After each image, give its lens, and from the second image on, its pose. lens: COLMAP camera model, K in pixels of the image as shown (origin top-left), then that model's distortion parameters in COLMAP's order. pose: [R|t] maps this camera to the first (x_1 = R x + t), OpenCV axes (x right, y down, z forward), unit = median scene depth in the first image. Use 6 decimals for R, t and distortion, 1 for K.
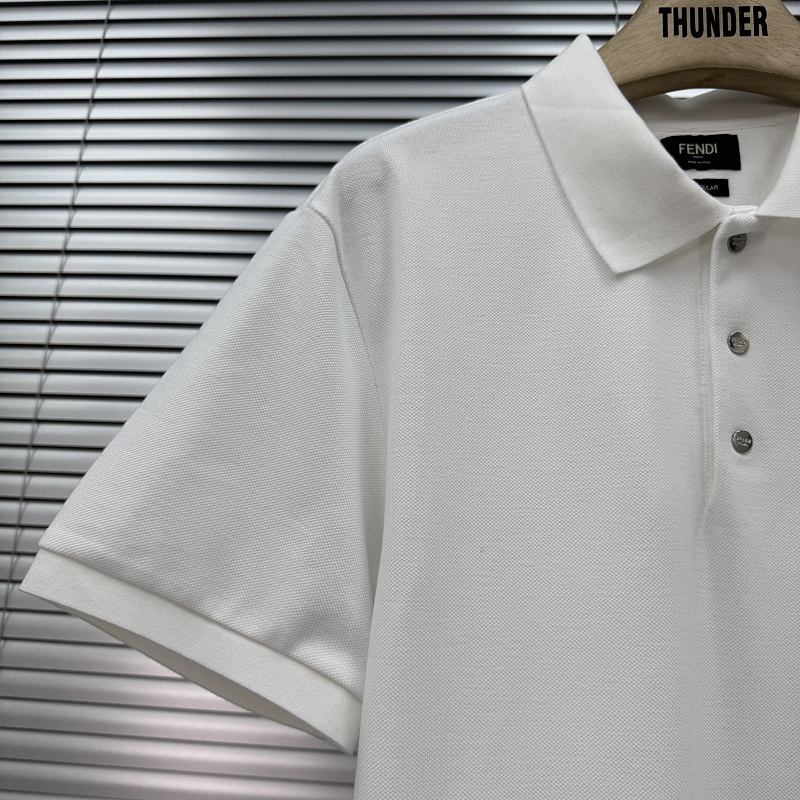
lens RADIAL K [[837.7, 0, 400.0], [0, 837.7, 400.0], [0, 0, 1]] dist [-0.013895, -0.041858]
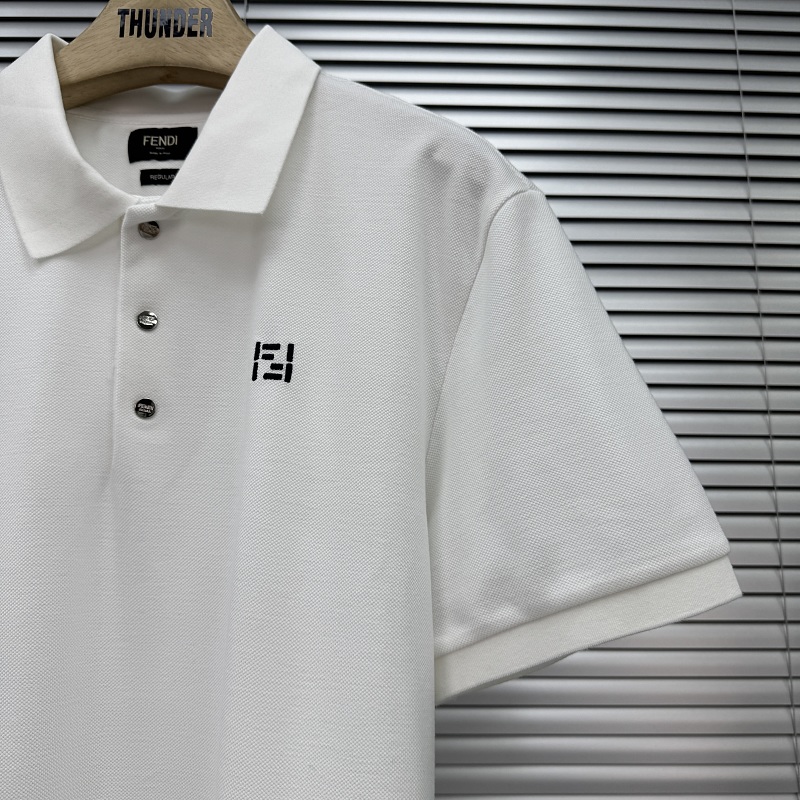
lens RADIAL K [[837.7, 0, 400.0], [0, 837.7, 400.0], [0, 0, 1]] dist [-0.013895, -0.041858]
pose [[0.994456, -0.021474, 0.102935, 0.582382], [0.016563, 0.998694, 0.048330, -0.009545], [-0.103839, -0.046357, 0.993513, -0.145188]]
